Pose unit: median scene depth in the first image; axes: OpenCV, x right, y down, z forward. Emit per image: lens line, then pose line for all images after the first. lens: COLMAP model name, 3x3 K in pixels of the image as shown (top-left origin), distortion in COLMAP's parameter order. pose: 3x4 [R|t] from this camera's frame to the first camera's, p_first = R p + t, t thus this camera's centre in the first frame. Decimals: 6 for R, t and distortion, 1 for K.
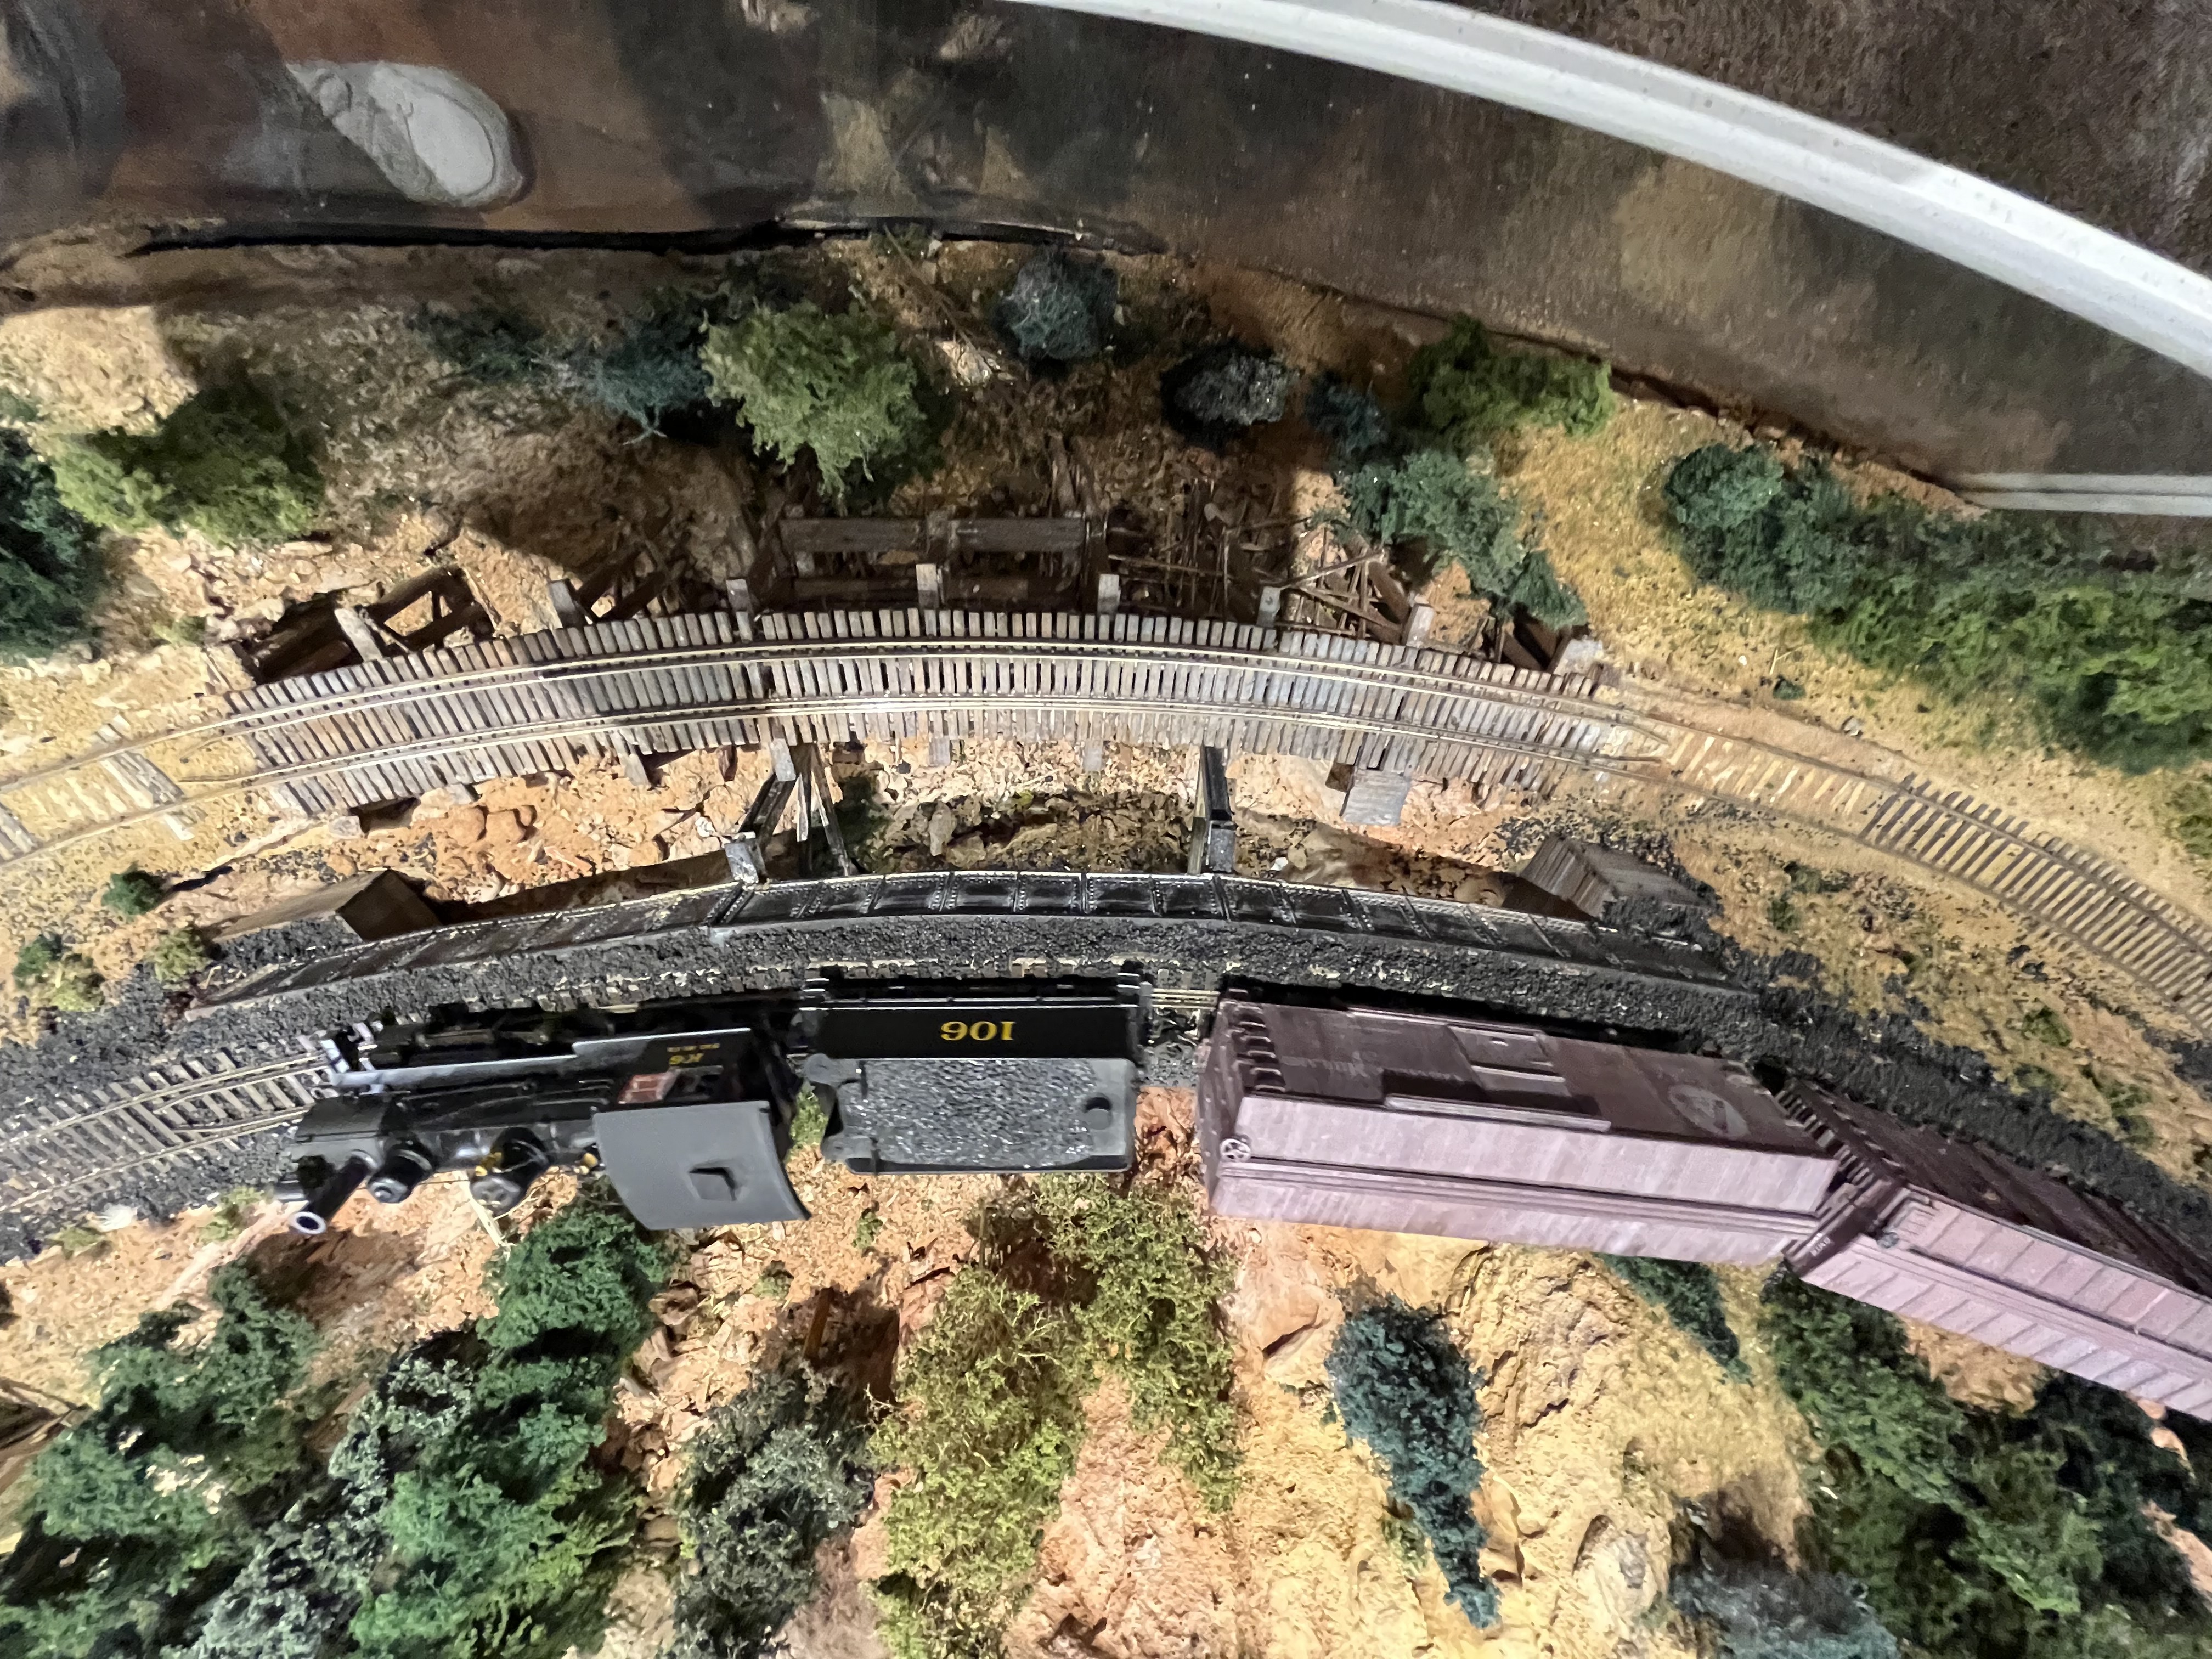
lens RADIAL K [[885.8, 0, 1106.0], [0, 885.8, 829.5], [0, 0, 1]] dist [-0.001819, -0.000626]
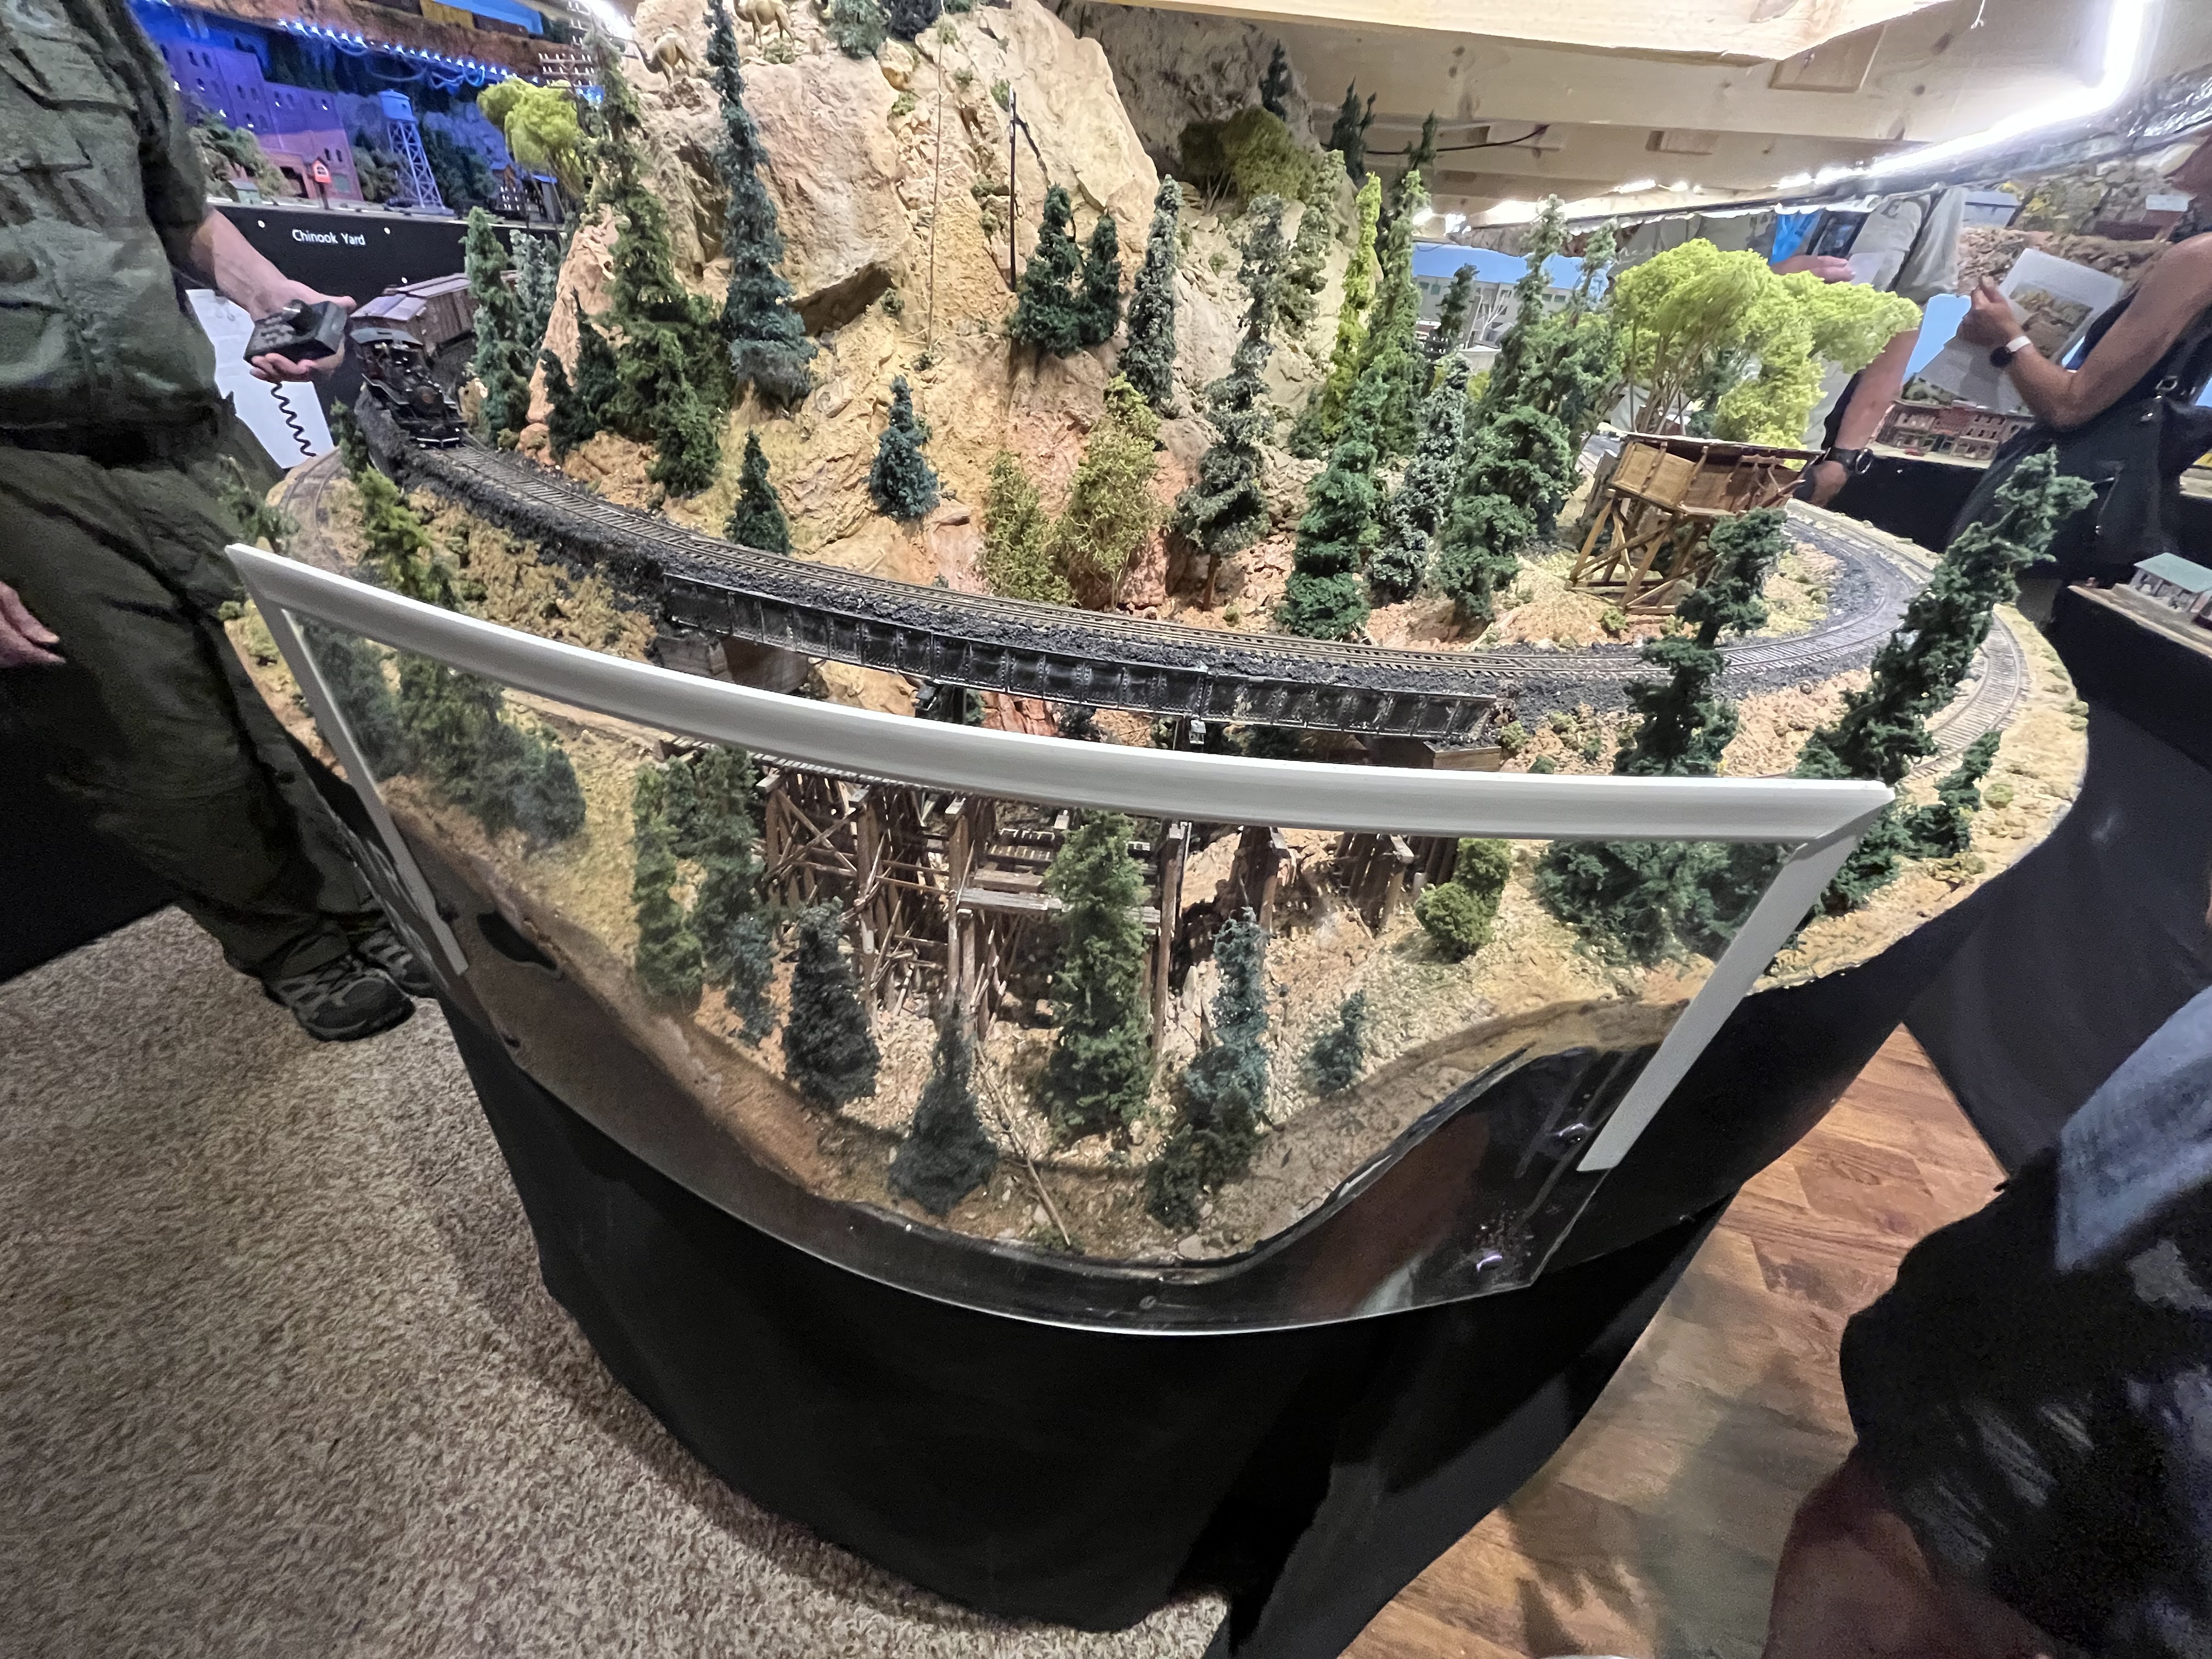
lens RADIAL K [[885.8, 0, 1106.0], [0, 885.8, 829.5], [0, 0, 1]] dist [-0.001819, -0.000626]
pose [[-0.986689, -0.162264, 0.010729, -0.252635], [0.144787, -0.846541, 0.512255, -0.949926], [-0.074038, 0.506989, 0.858767, -0.345562]]
